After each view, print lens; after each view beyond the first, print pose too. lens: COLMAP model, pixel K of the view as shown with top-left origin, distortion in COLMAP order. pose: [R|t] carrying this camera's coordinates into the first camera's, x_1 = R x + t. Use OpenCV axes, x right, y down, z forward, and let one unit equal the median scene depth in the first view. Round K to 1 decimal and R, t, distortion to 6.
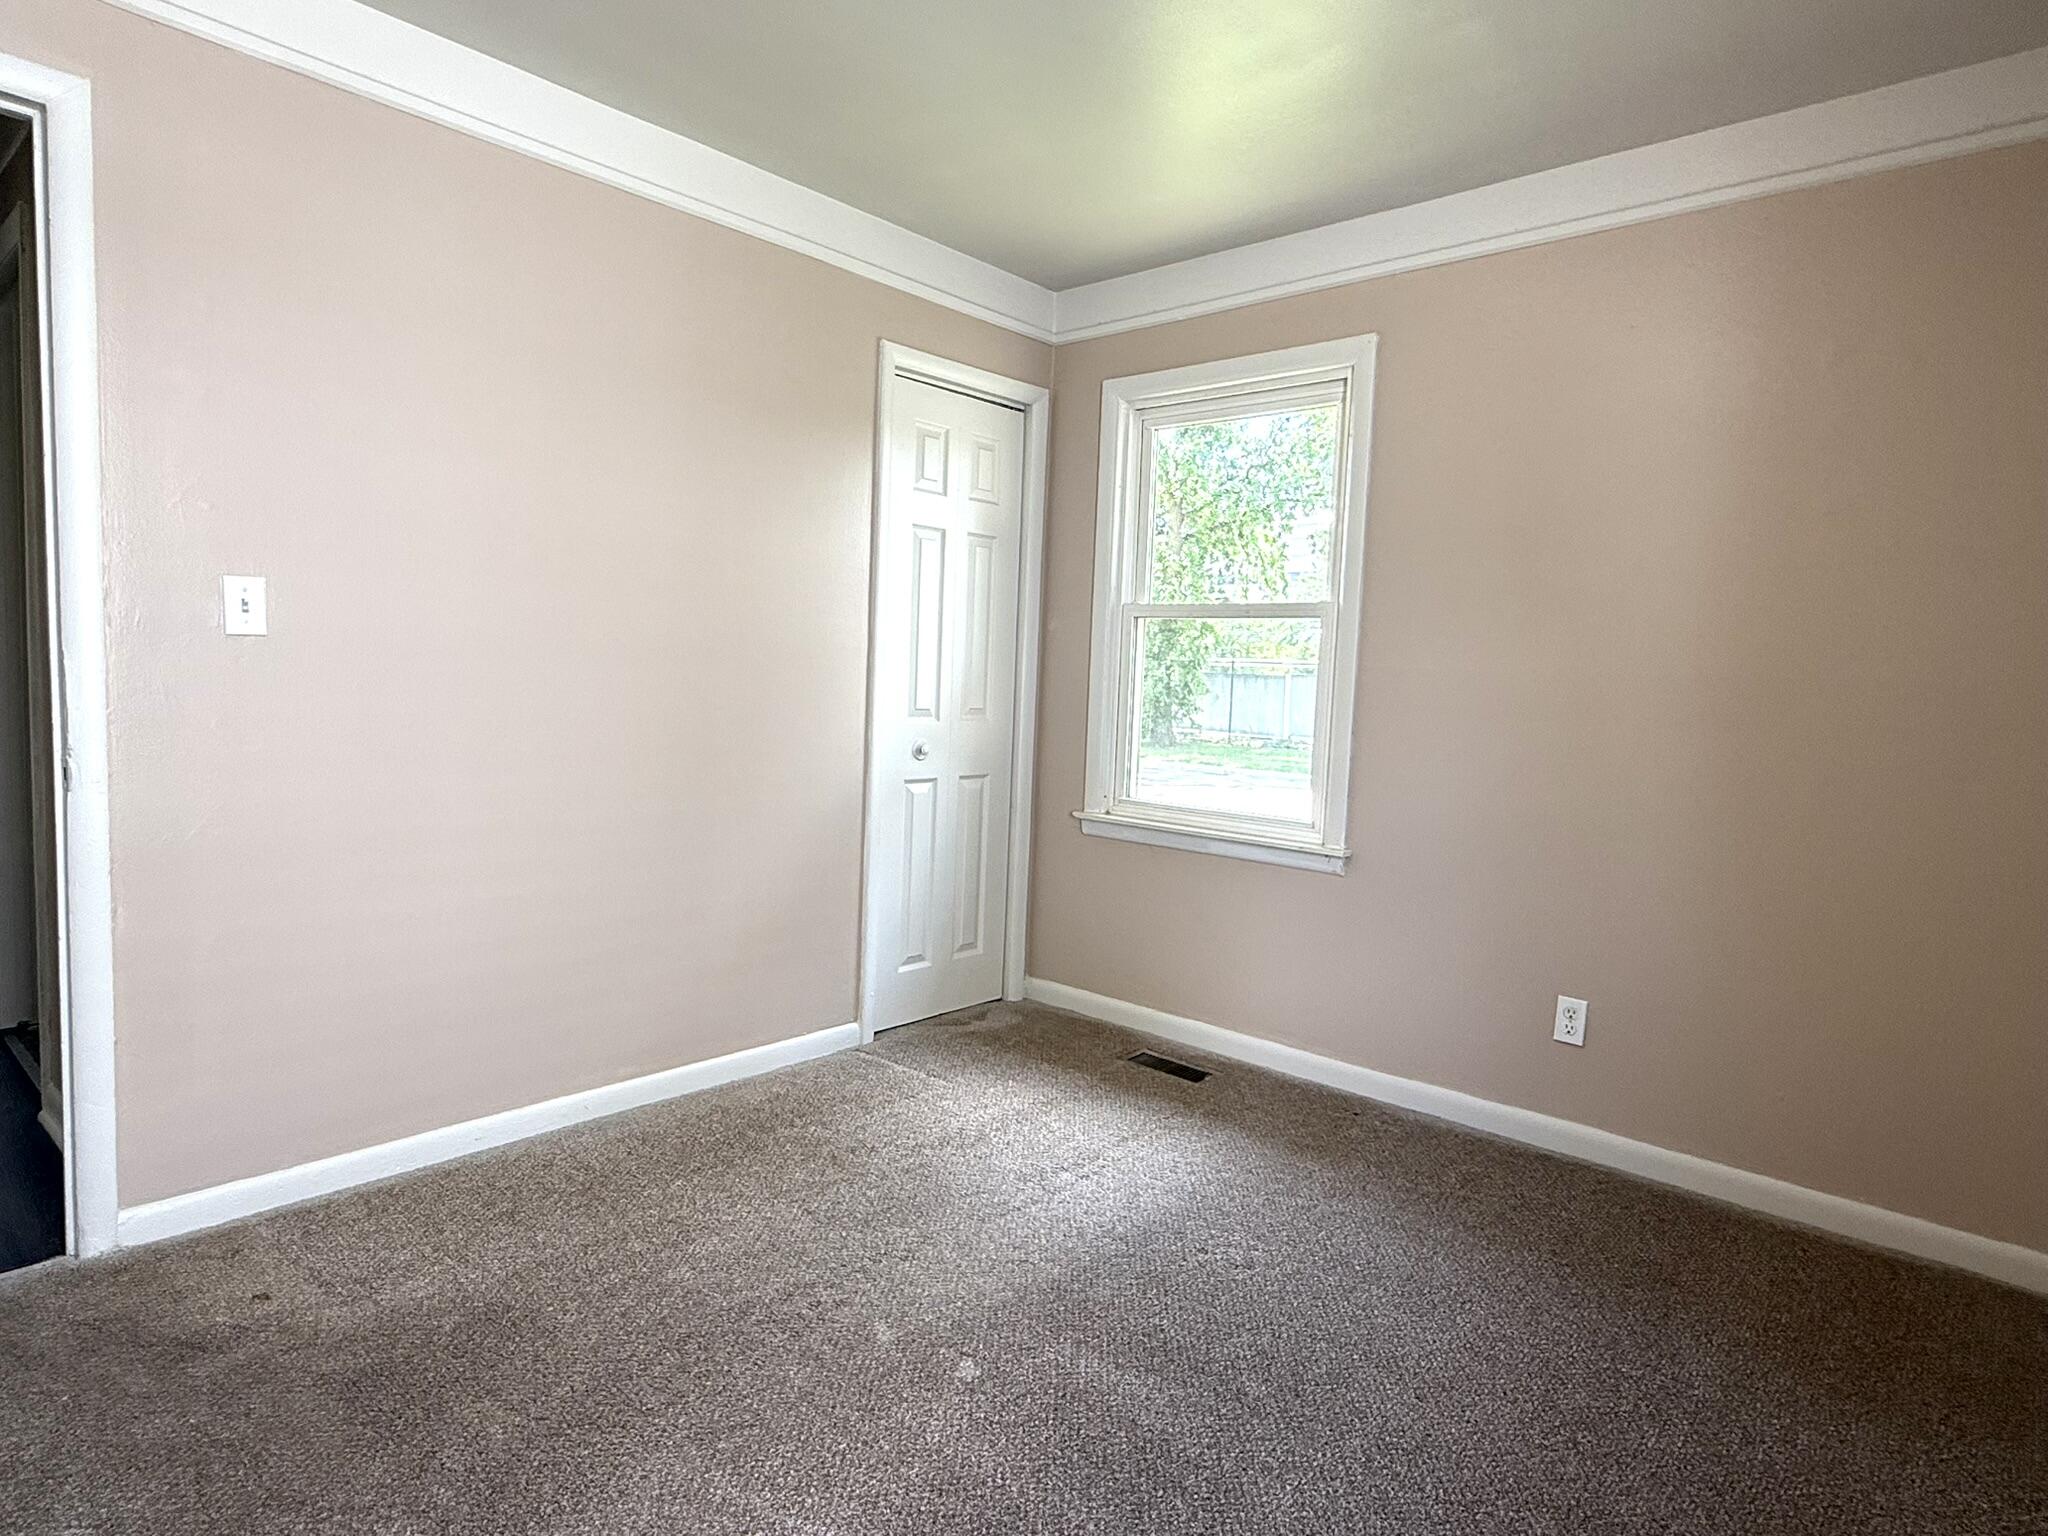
lens RADIAL K [[1117.8, 0, 1030.2], [0, 1117.8, 780.9], [0, 0, 1]] dist [0.001831, 0.000206]
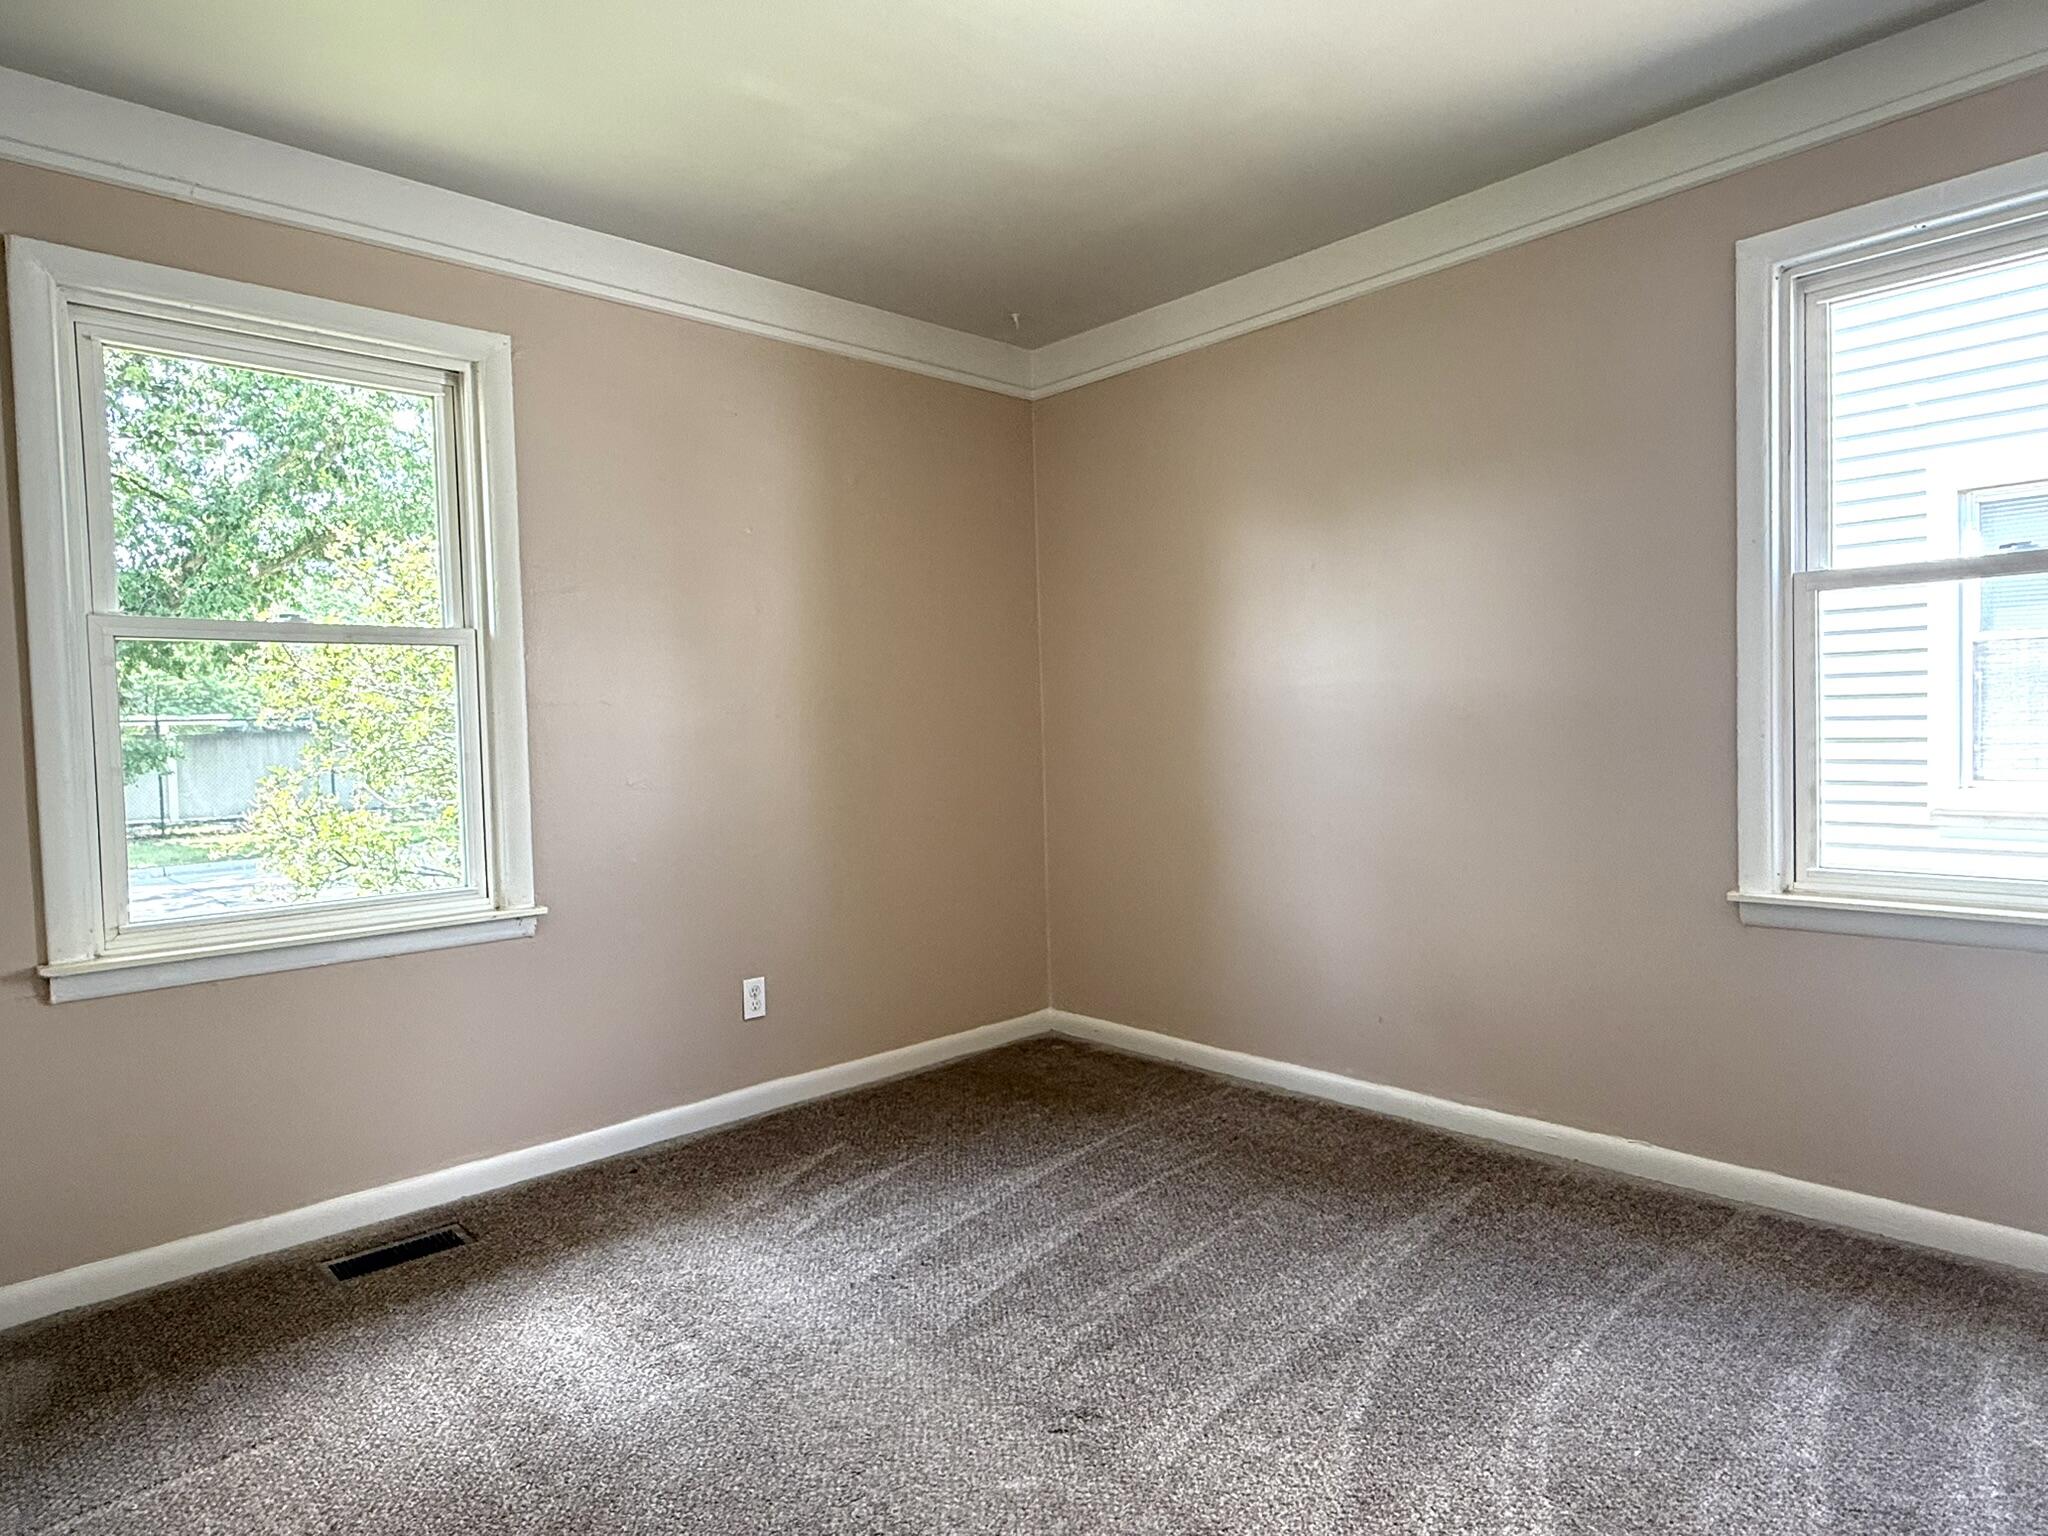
lens RADIAL K [[1146.9, 0, 1007.7], [0, 1146.9, 763.8], [0, 0, 1]] dist [0.008114, 0.000992]
pose [[0.117062, -0.085529, 0.989435, -0.574715], [0.120219, 0.990179, 0.071370, -0.071699], [-0.985821, 0.110594, 0.126195, 0.499512]]
